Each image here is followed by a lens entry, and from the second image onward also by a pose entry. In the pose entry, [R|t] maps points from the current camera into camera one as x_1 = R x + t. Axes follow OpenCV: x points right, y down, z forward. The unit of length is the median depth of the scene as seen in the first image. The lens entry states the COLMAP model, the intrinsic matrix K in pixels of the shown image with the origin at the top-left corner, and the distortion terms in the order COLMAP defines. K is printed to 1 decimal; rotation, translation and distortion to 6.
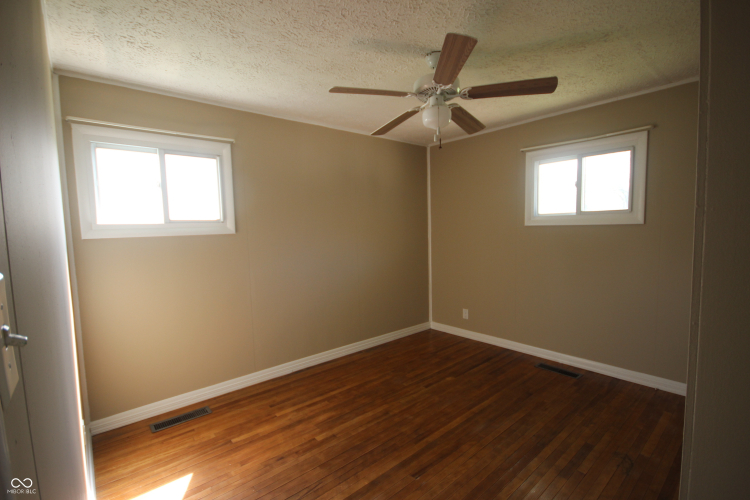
lens RADIAL K [[349.8, 0, 375.6], [0, 349.8, 257.7], [0, 0, 1]] dist [-0.003175, -0.000497]
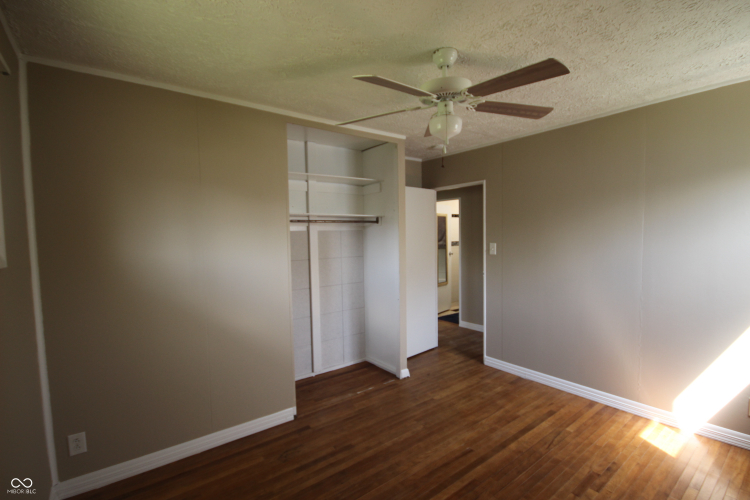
lens RADIAL K [[349.8, 0, 375.6], [0, 349.8, 257.7], [0, 0, 1]] dist [-0.003175, -0.000497]
pose [[-0.997610, 0.041354, 0.055361, 0.320721], [0.048824, 0.988776, 0.141205, -0.203658], [-0.048900, 0.143571, -0.988431, 1.965643]]
